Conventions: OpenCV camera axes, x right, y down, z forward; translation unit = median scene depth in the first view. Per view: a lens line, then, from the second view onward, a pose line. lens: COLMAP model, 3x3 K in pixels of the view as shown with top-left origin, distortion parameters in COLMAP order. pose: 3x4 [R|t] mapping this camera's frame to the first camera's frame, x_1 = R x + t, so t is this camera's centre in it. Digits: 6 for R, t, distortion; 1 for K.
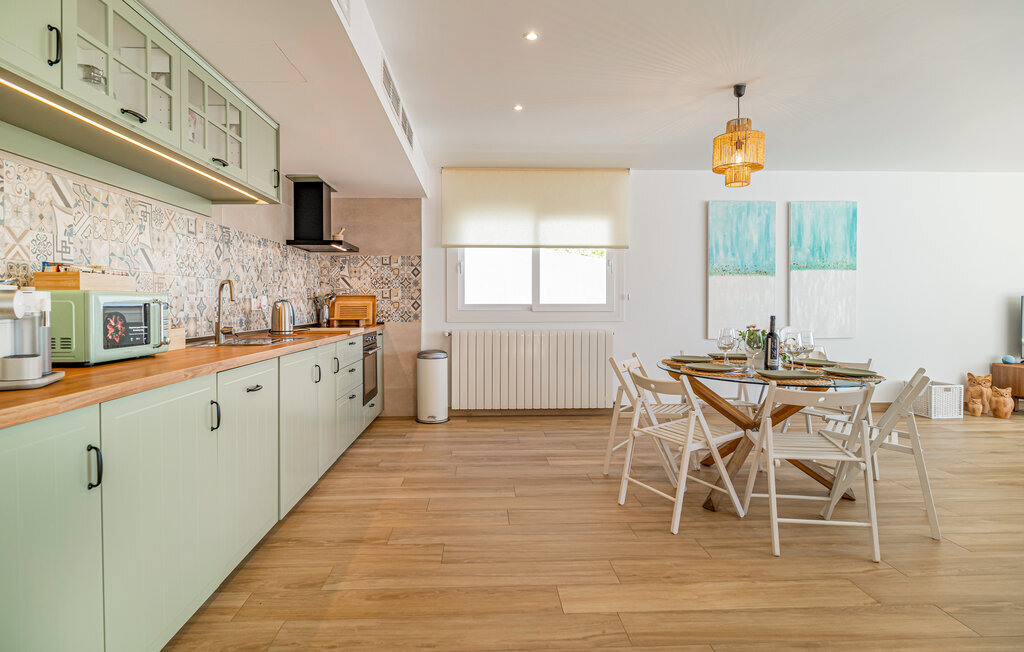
lens RADIAL K [[532.9, 0, 497.6], [0, 532.9, 310.6], [0, 0, 1]] dist [-0.005553, -0.000306]
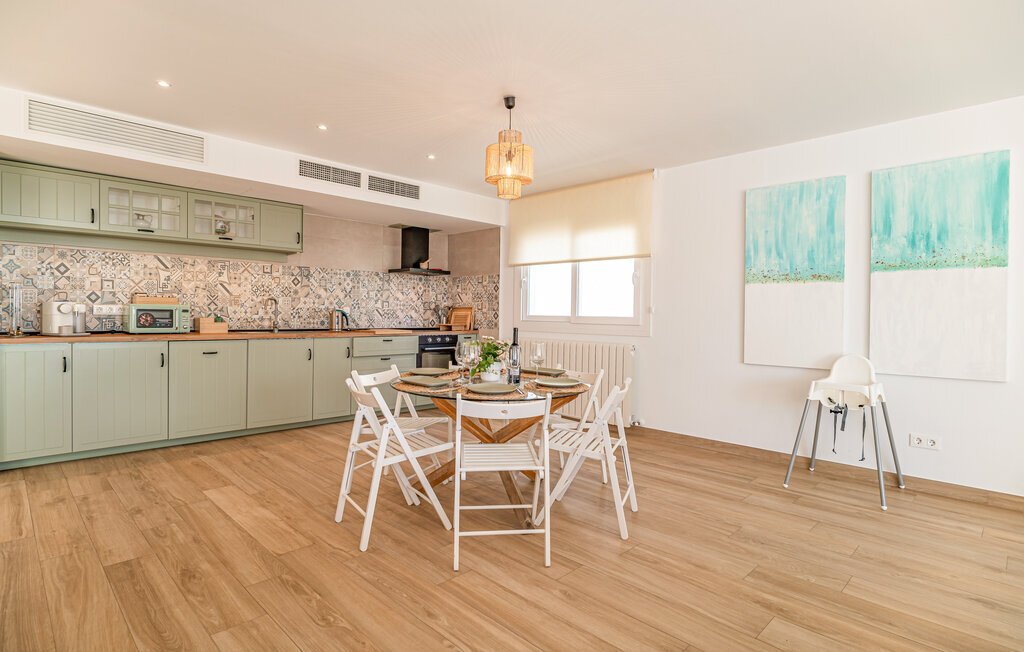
lens RADIAL K [[527.5, 0, 507.9], [0, 527.5, 318.7], [0, 0, 1]] dist [-0.003353, 0.000998]
pose [[0.673940, 0.019000, -0.738542, 1.247866], [-0.025867, 0.999663, 0.002113, -0.010427], [0.738333, 0.017679, 0.674204, 0.351823]]
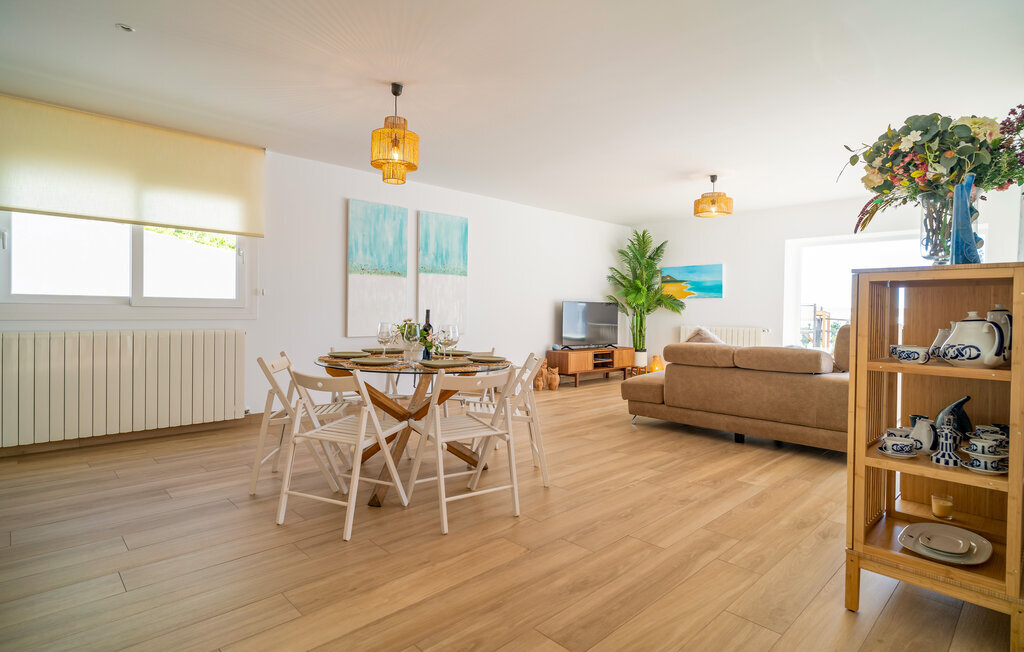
lens RADIAL K [[525.7, 0, 514.2], [0, 525.7, 319.1], [0, 0, 1]] dist [-0.002822, 0.000365]
pose [[0.741917, 0.001080, 0.670491, -0.056169], [-0.006808, 0.999959, 0.005922, 0.019898], [-0.670458, -0.008958, 0.741894, 0.101401]]
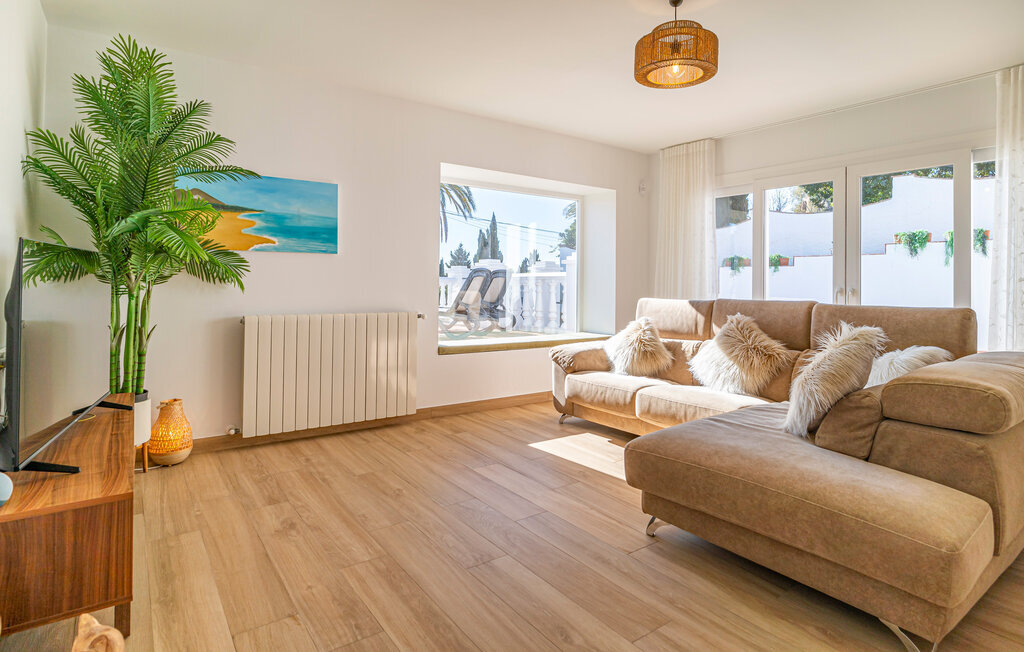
lens RADIAL K [[534.9, 0, 521.2], [0, 534.9, 275.1], [0, 0, 1]] dist [-0.005871, -0.000888]
pose [[-0.565512, 0.009051, 0.824690, 1.054548], [-0.000539, 0.999936, -0.011344, -0.009867], [-0.824740, -0.006859, -0.565471, 1.586426]]
